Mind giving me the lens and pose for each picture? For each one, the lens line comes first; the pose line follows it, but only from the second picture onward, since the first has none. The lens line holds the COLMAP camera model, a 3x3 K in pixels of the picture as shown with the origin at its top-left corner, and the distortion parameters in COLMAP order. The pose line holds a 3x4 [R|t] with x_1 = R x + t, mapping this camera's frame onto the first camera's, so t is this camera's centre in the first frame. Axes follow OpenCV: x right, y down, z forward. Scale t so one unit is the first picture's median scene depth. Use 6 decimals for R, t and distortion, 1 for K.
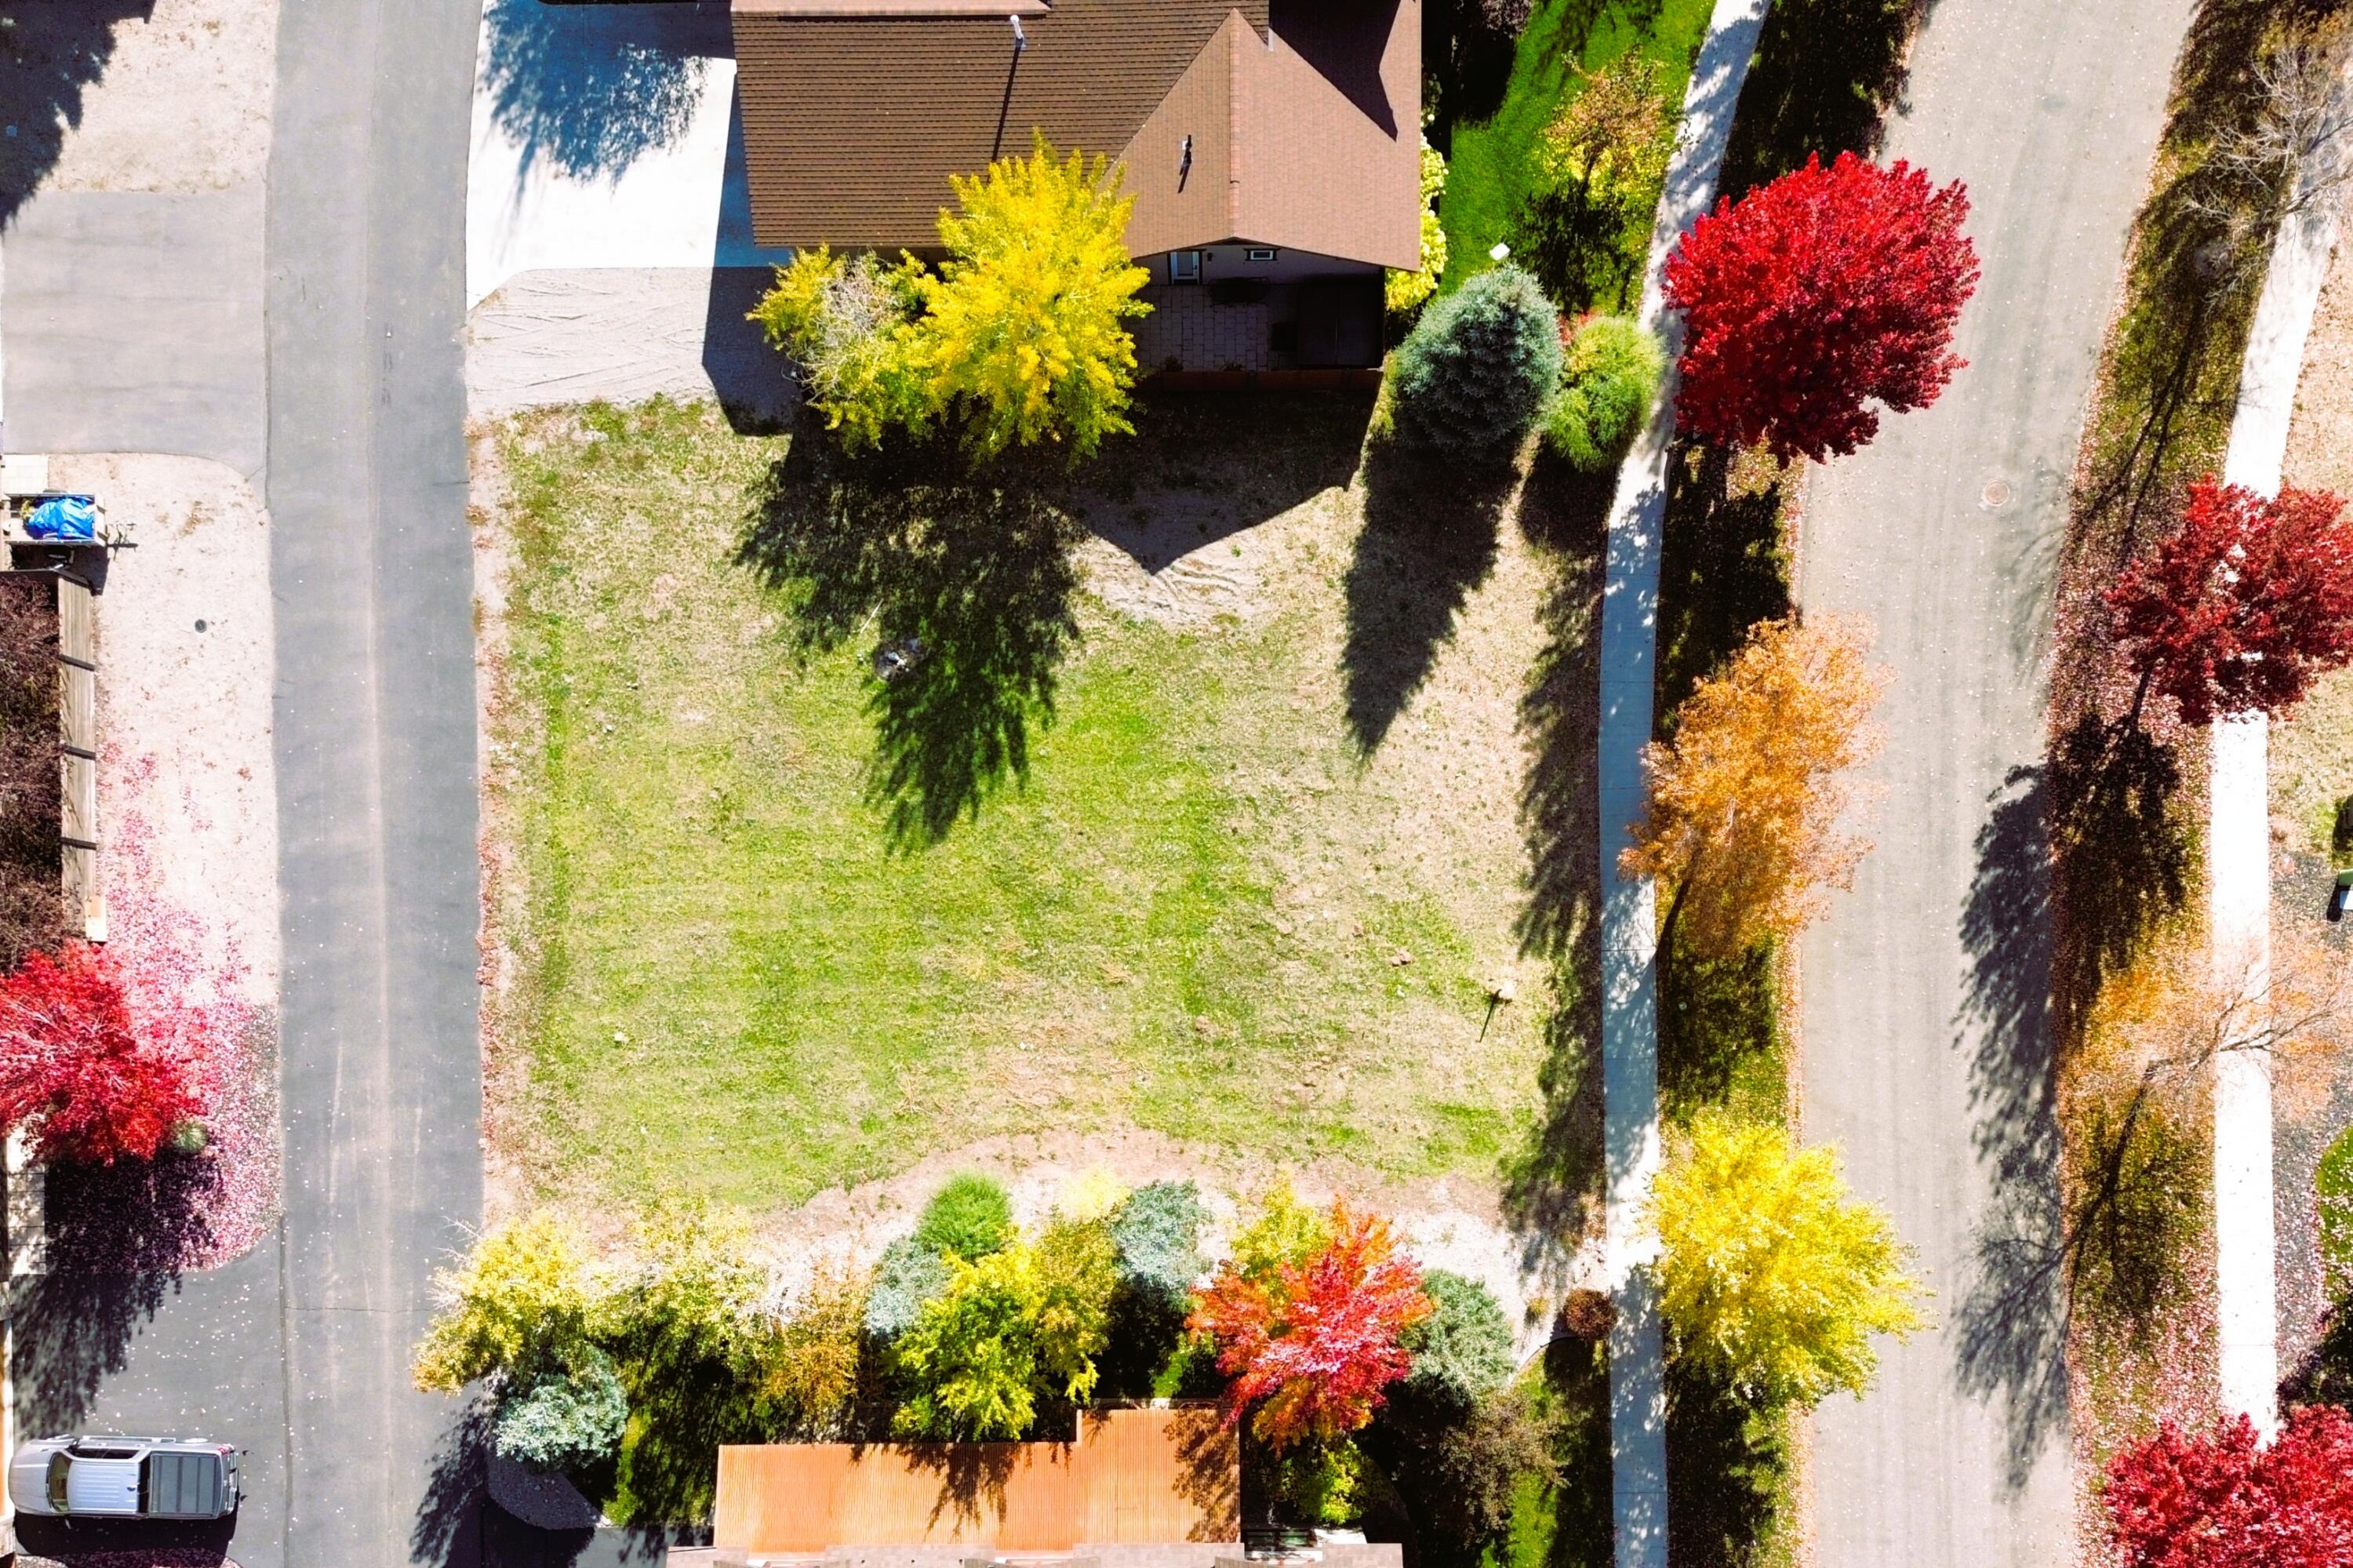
lens RADIAL K [[1657.3, 0, 1189.0], [0, 1657.3, 791.6], [0, 0, 1]] dist [0.079660, -0.076632]
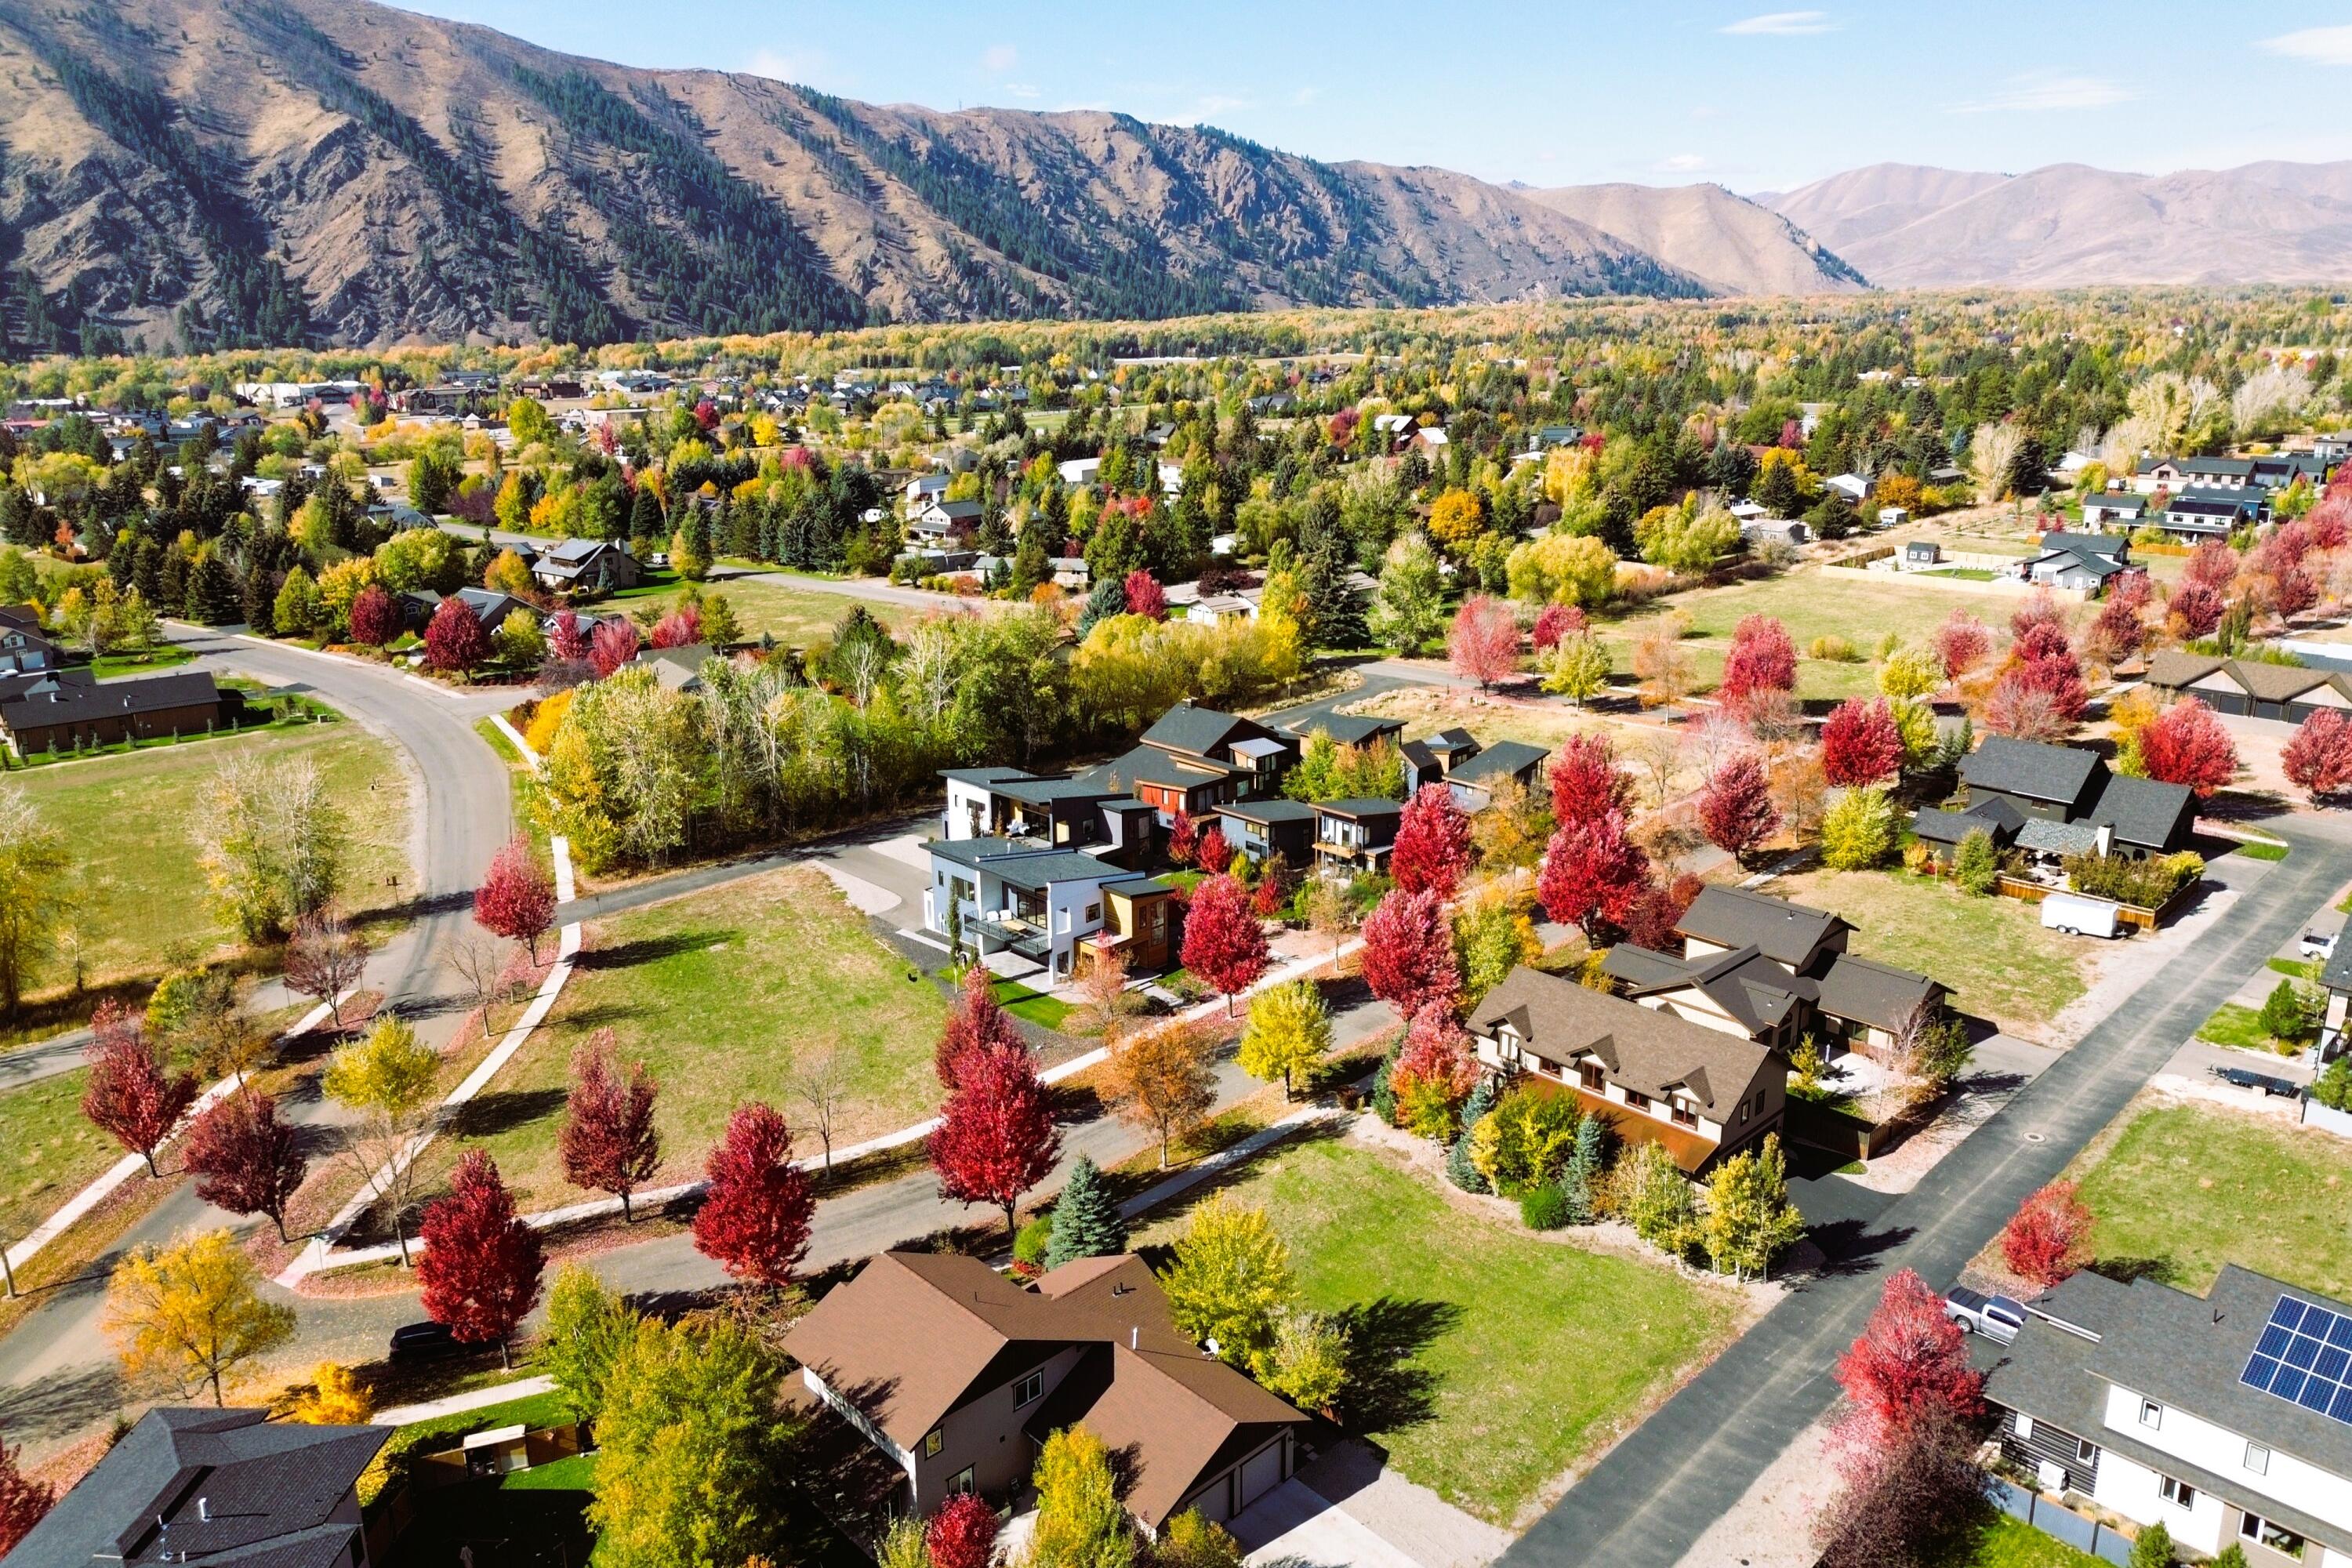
lens RADIAL K [[1656.5, 0, 1170.5], [0, 1656.5, 785.8], [0, 0, 1]] dist [0.079660, -0.076632]
pose [[-0.689892, -0.185527, 0.699734, -1.170042], [0.723560, -0.206857, 0.658537, -1.339593], [0.022569, 0.960620, 0.276949, -0.111922]]
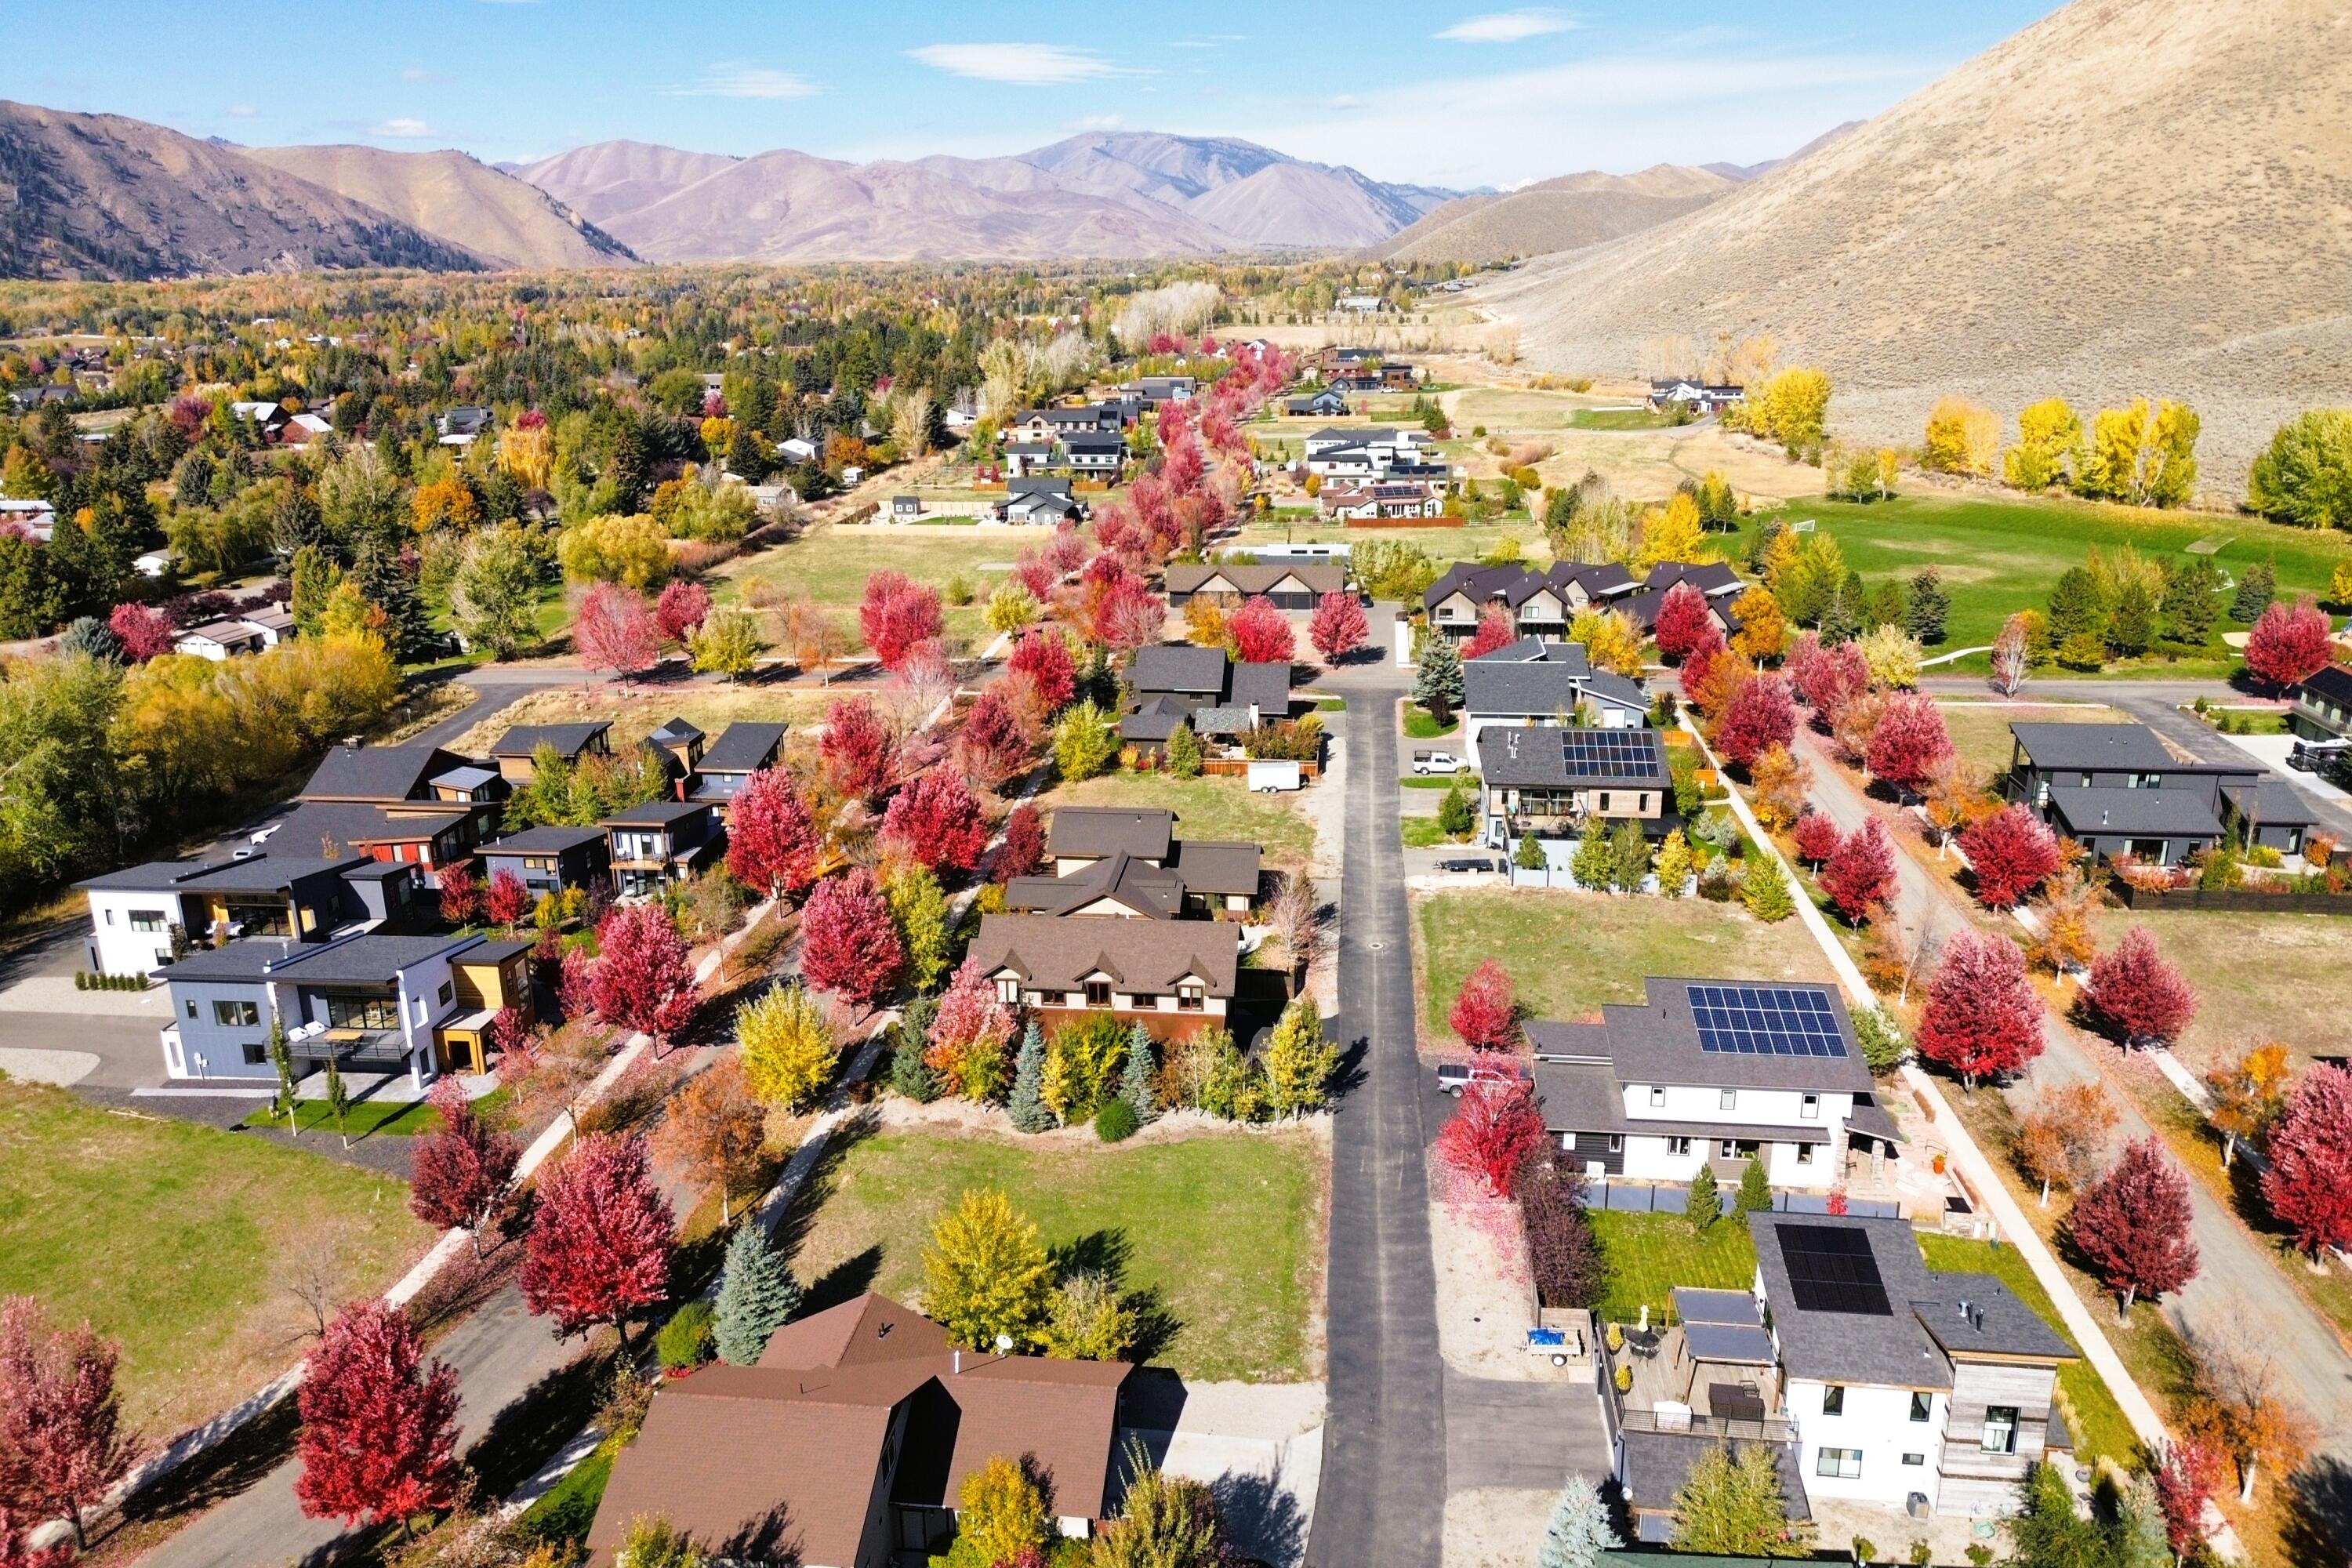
lens RADIAL K [[1656.5, 0, 1189.3], [0, 1656.5, 787.8], [0, 0, 1]] dist [0.079660, -0.076632]
pose [[-0.992927, -0.010757, 0.118234, -0.487115], [0.115749, -0.309207, 0.943924, -1.675010], [0.026405, 0.950934, 0.308265, -0.117913]]
